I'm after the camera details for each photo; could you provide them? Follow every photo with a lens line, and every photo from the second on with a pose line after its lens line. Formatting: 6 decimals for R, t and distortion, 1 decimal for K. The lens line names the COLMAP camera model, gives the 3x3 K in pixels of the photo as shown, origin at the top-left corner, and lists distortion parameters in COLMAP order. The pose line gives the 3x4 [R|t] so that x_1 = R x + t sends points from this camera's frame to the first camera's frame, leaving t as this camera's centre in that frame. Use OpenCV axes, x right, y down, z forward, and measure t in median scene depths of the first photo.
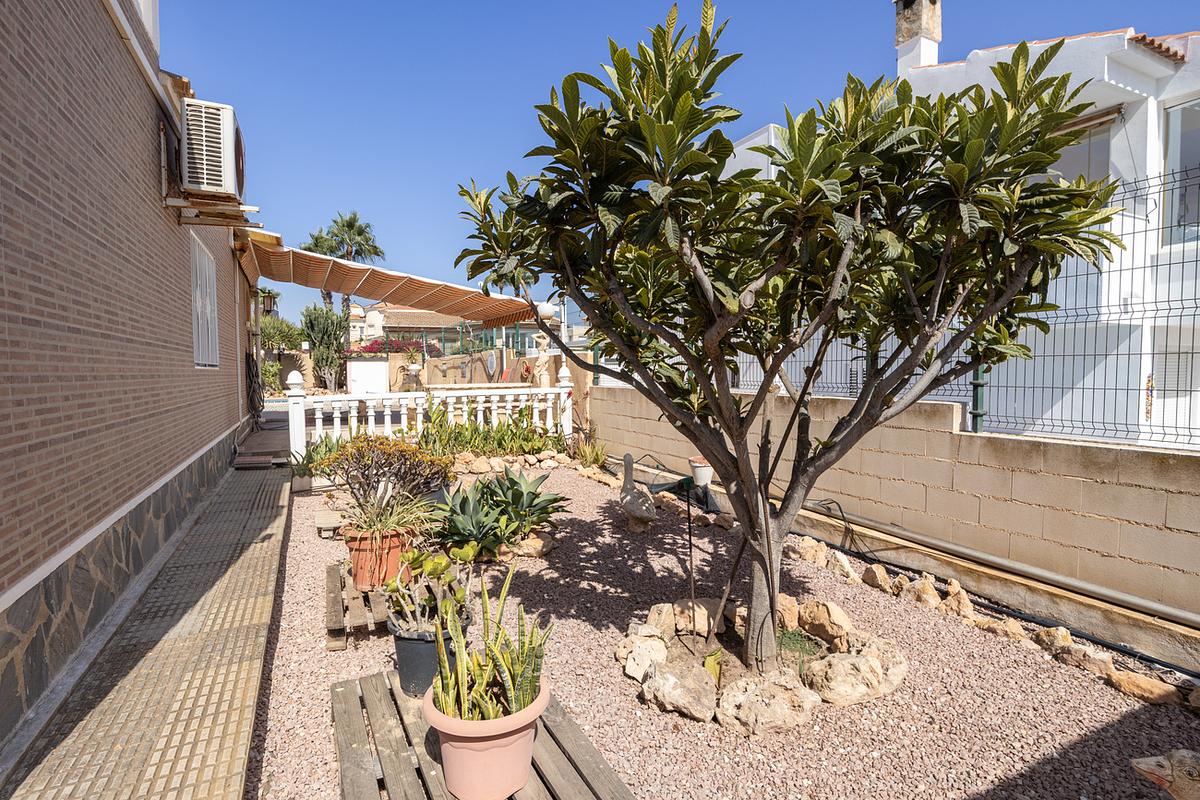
lens RADIAL K [[630.5, 0, 594.6], [0, 630.5, 396.4], [0, 0, 1]] dist [-0.005587, -0.001787]
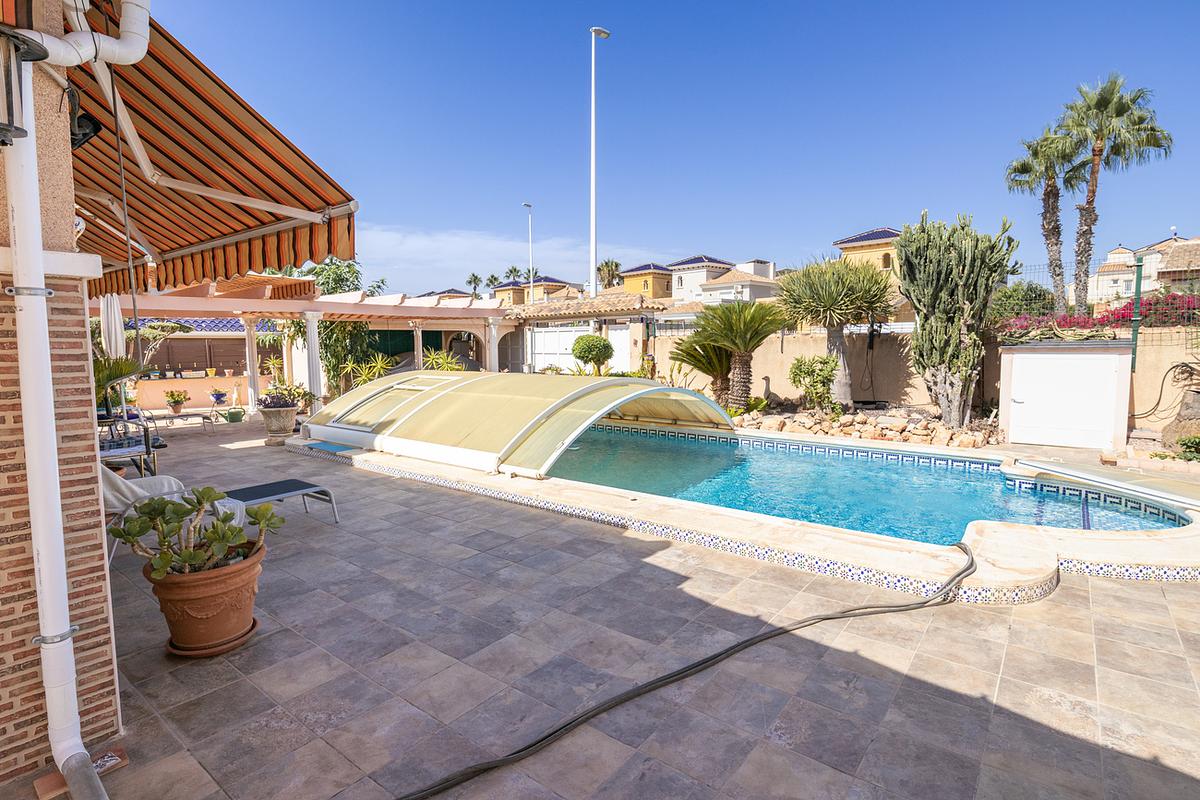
lens RADIAL K [[597.1, 0, 602.5], [0, 597.1, 398.6], [0, 0, 1]] dist [-0.007118, -0.000087]
pose [[0.468594, 0.083141, -0.879492, -0.175480], [-0.035884, 0.996531, 0.075086, -0.045674], [0.882684, -0.003625, 0.469952, 0.595226]]
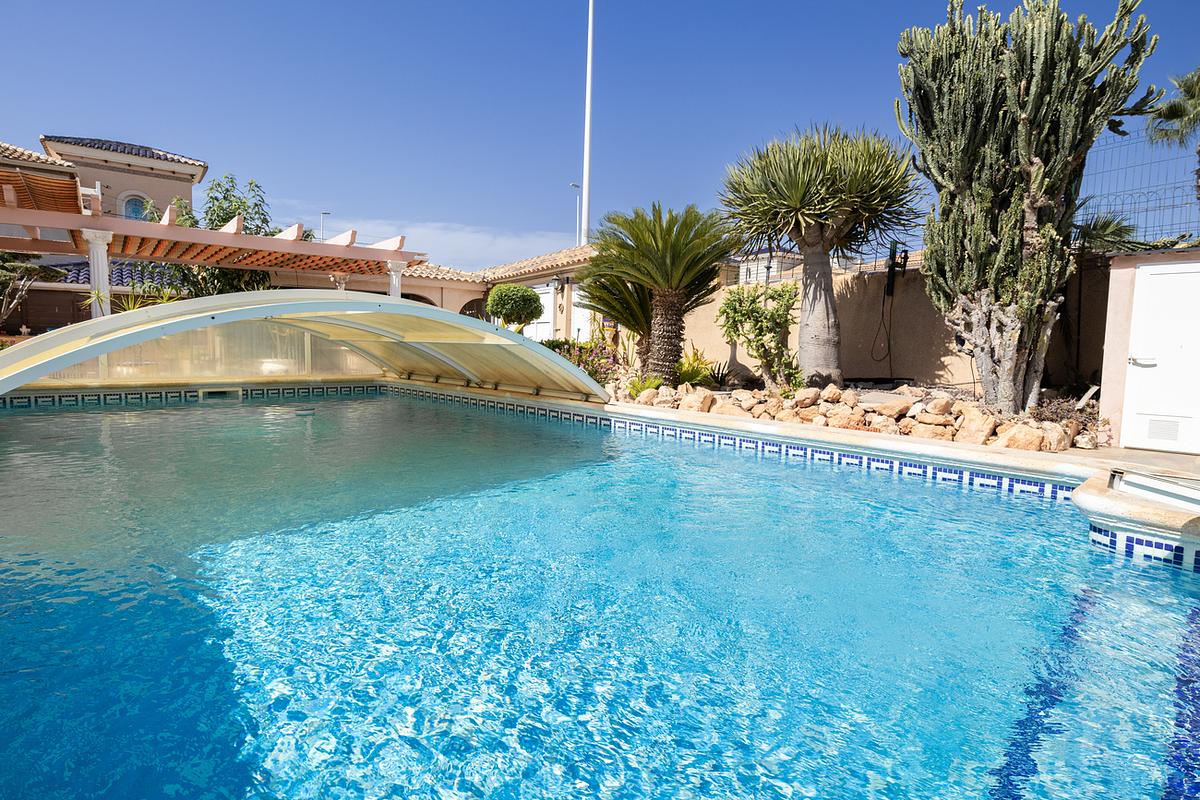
lens RADIAL K [[597.1, 0, 597.3], [0, 597.1, 400.9], [0, 0, 1]] dist [-0.007118, -0.000087]
pose [[0.333843, 0.099547, -0.937357, -0.265612], [-0.064682, 0.994483, 0.082577, -0.017712], [0.940407, 0.033063, 0.338441, 0.782179]]
